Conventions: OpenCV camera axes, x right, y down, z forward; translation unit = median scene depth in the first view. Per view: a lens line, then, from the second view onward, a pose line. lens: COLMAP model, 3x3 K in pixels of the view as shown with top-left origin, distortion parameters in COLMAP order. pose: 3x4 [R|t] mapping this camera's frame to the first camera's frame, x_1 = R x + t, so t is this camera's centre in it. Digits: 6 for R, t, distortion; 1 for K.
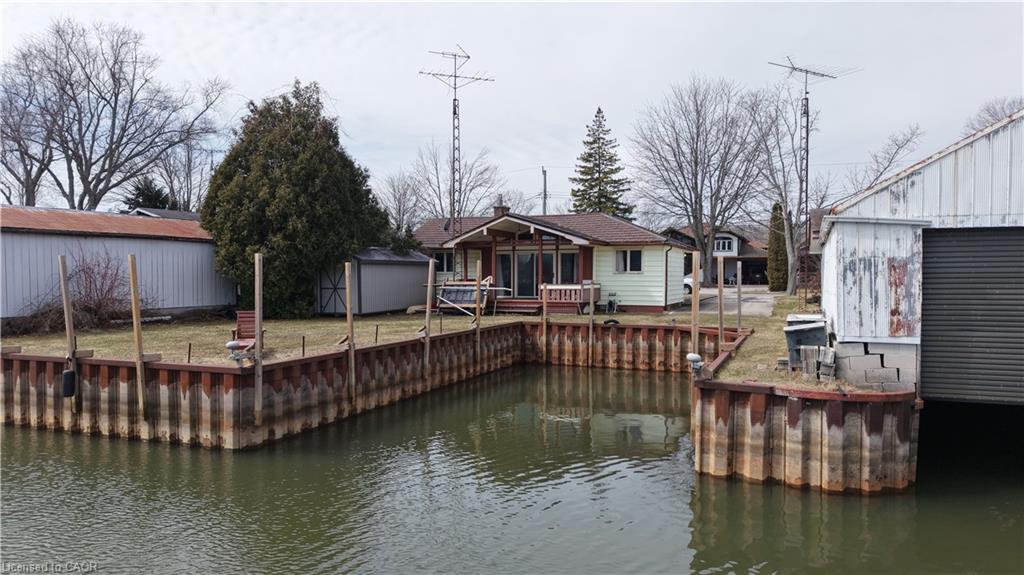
lens RADIAL K [[680.7, 0, 512.7], [0, 680.7, 293.6], [0, 0, 1]] dist [0.042327, -0.048388]
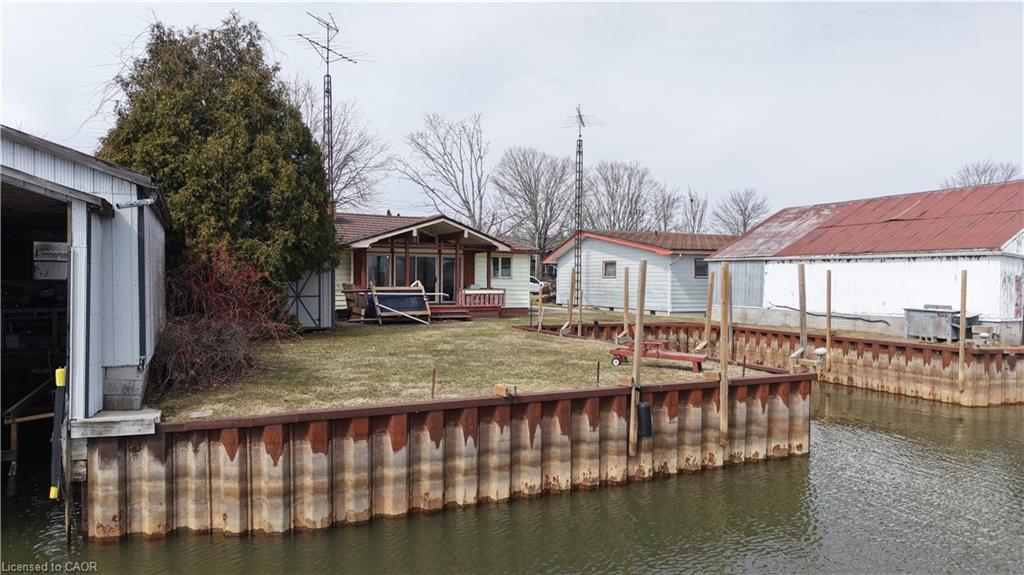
lens RADIAL K [[680.7, 0, 512.7], [0, 680.7, 293.6], [0, 0, 1]] dist [0.042327, -0.048388]
pose [[0.670724, -0.011643, 0.741616, -0.771034], [0.012707, 0.999910, 0.004206, -0.012278], [-0.741598, 0.006603, 0.670812, 0.332512]]
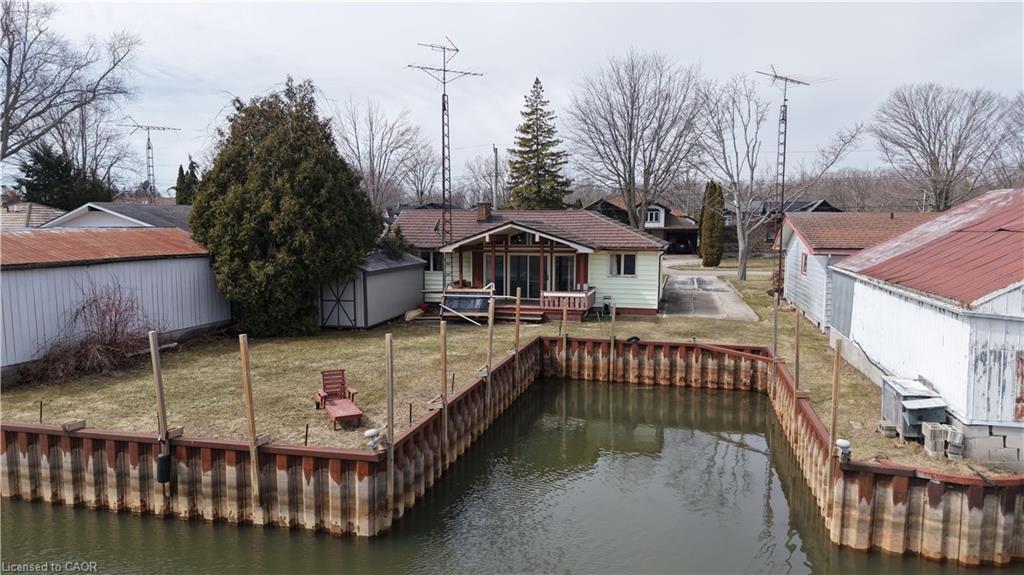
lens RADIAL K [[680.7, 0, 512.7], [0, 680.7, 293.6], [0, 0, 1]] dist [0.042327, -0.048388]
pose [[0.989156, -0.012429, 0.146341, -0.179695], [0.001985, 0.997453, 0.071299, -0.097770], [-0.146855, -0.070236, 0.986661, 0.017041]]
